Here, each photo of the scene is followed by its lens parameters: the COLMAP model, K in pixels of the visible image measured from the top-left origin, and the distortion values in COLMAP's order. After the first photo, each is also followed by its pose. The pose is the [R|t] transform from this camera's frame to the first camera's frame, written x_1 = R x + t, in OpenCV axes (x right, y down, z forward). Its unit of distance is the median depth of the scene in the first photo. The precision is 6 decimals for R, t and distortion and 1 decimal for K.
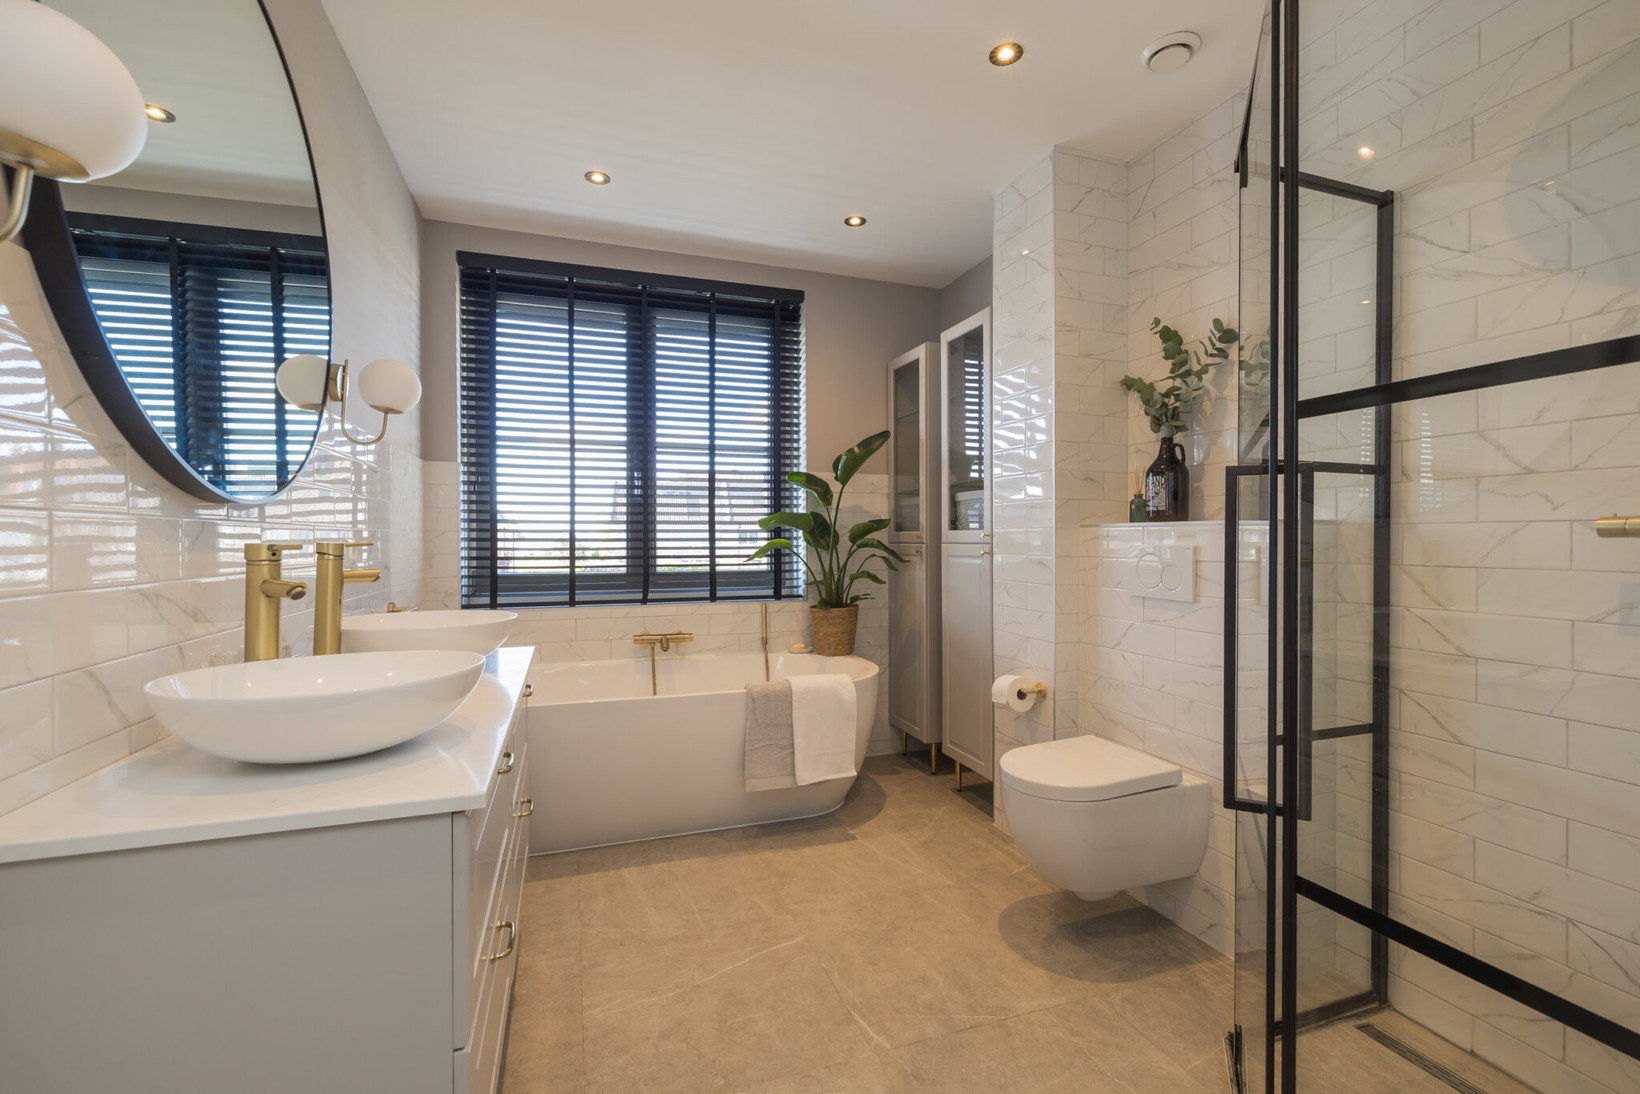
lens RADIAL K [[694.1, 0, 833.5], [0, 694.1, 542.1], [0, 0, 1]] dist [-0.004156, 0.000382]
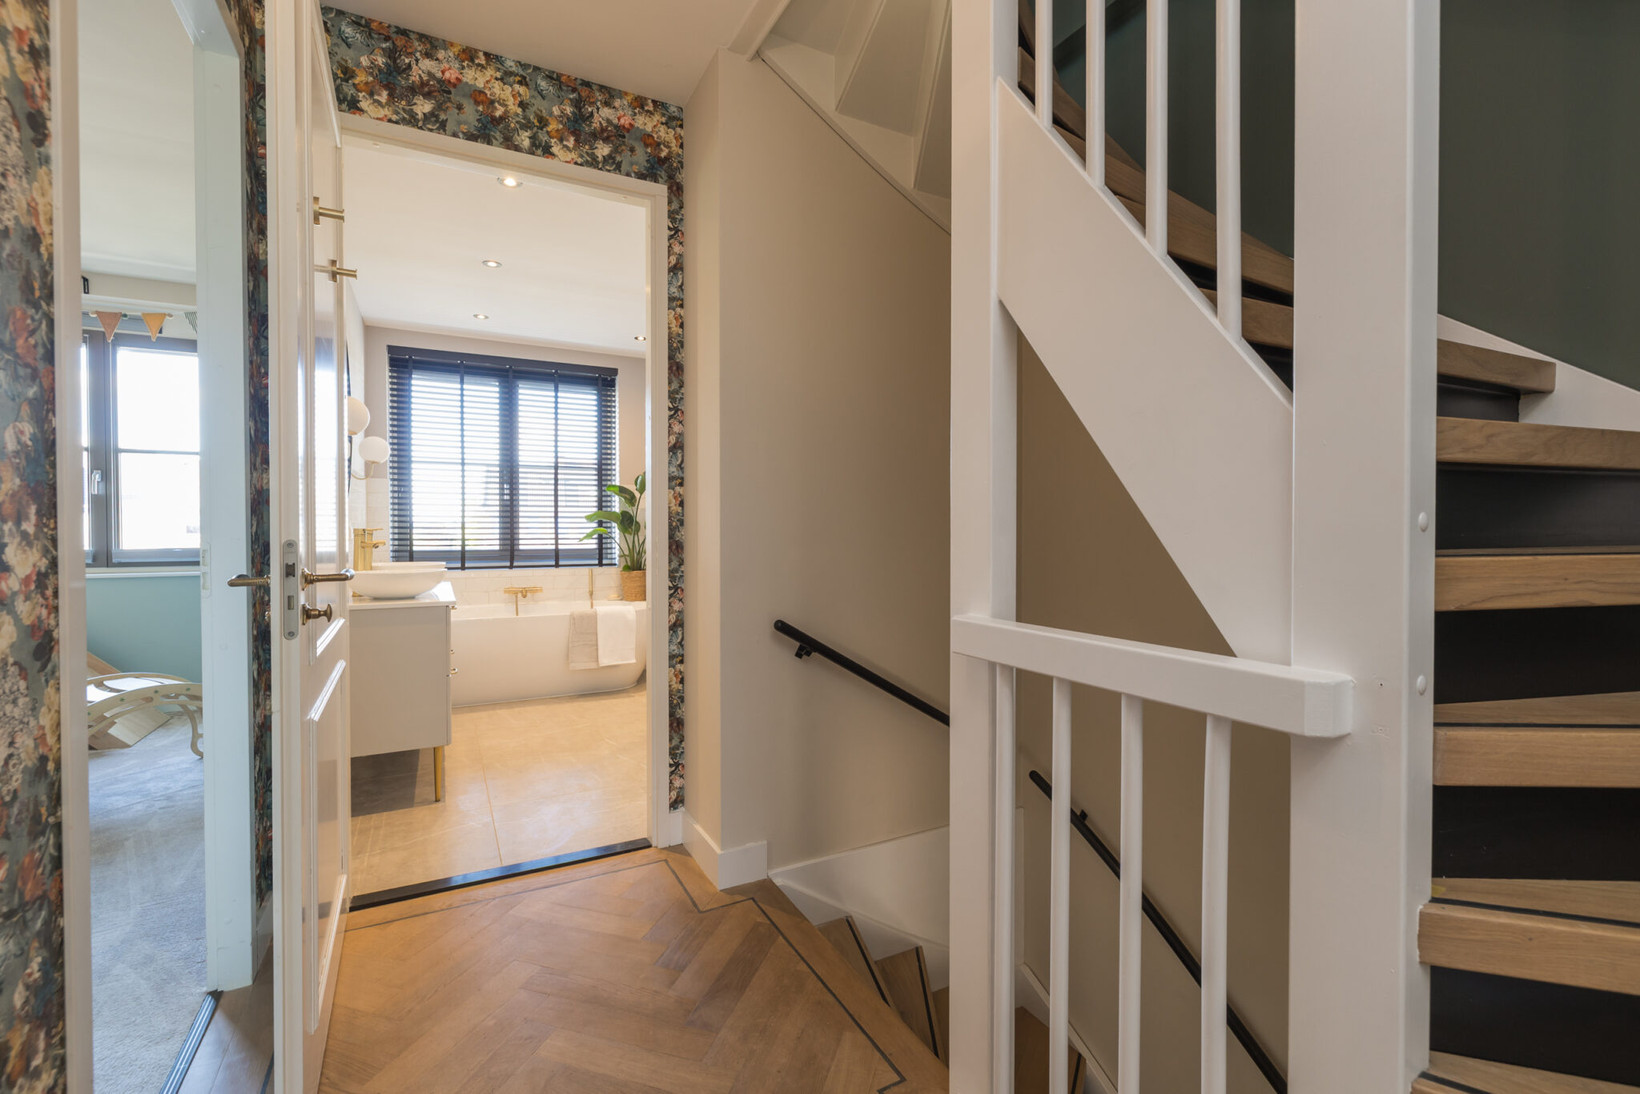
lens RADIAL K [[702.7, 0, 802.3], [0, 702.7, 538.9], [0, 0, 1]] dist [-0.003632, 0.001041]
pose [[0.993204, 0.000790, 0.116380, 0.200637], [-0.001773, 0.999964, 0.008348, 0.006626], [-0.116369, -0.008497, 0.993170, -0.666323]]
